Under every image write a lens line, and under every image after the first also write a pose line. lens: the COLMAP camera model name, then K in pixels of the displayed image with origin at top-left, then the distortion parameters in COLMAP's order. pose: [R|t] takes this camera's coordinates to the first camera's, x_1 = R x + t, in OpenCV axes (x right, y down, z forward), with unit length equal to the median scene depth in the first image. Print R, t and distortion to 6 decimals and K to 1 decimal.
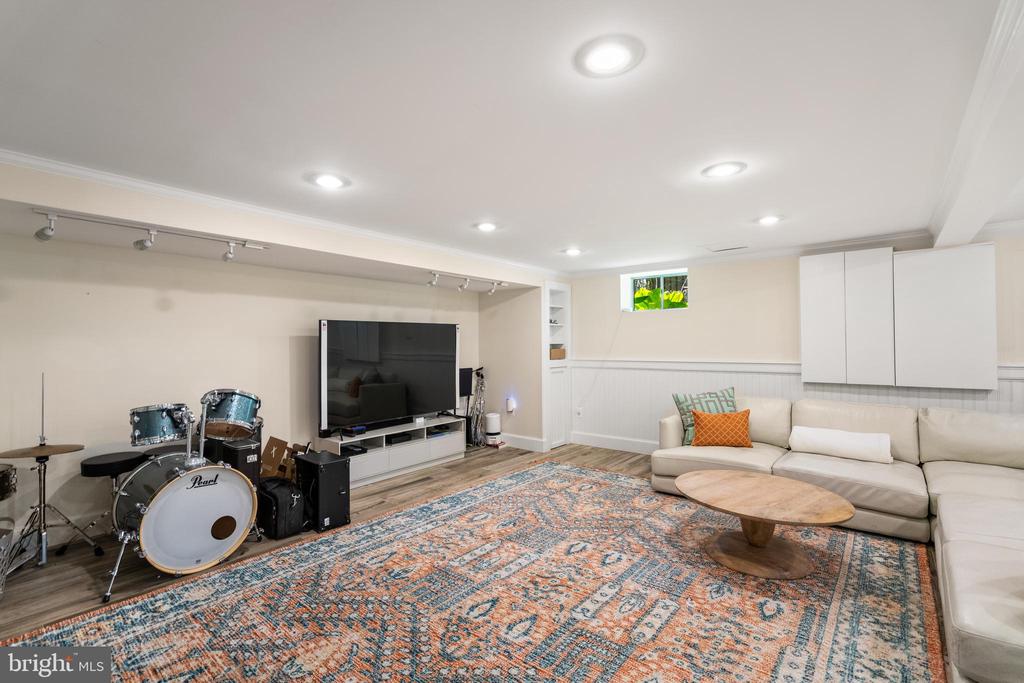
lens RADIAL K [[466.1, 0, 529.4], [0, 466.1, 338.3], [0, 0, 1]] dist [-0.005065, 0.001117]
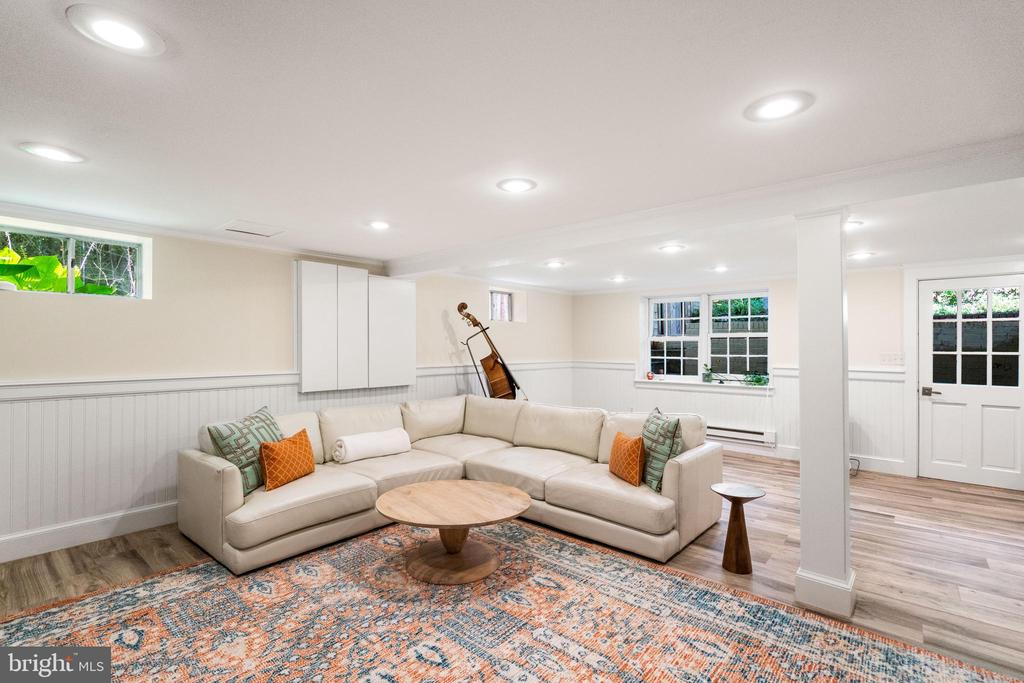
lens RADIAL K [[466.1, 0, 499.9], [0, 466.1, 343.6], [0, 0, 1]] dist [-0.005065, 0.001117]
pose [[0.066410, 0.014842, 0.997682, -0.543800], [-0.014835, 0.999794, -0.013886, 0.002452], [-0.997682, -0.013879, 0.066617, 0.861767]]
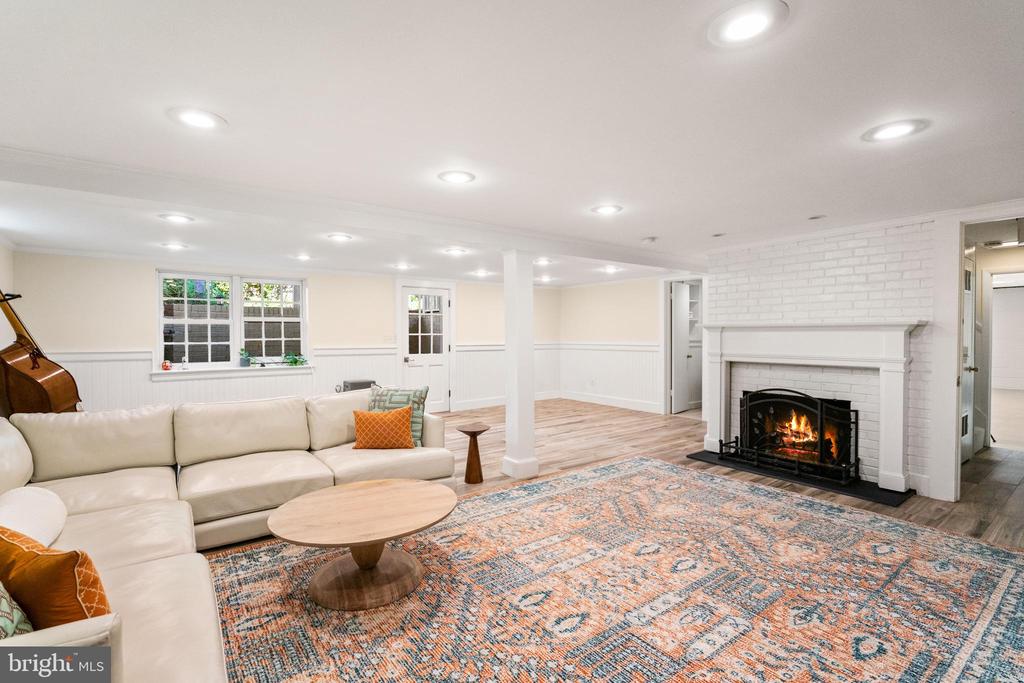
lens RADIAL K [[466.1, 0, 509.0], [0, 466.1, 340.3], [0, 0, 1]] dist [-0.005065, 0.001117]
pose [[-0.957366, 0.004778, 0.288837, -0.017742], [0.005488, 0.999984, 0.001650, 0.021911], [-0.288825, 0.003165, -0.957377, 1.806690]]
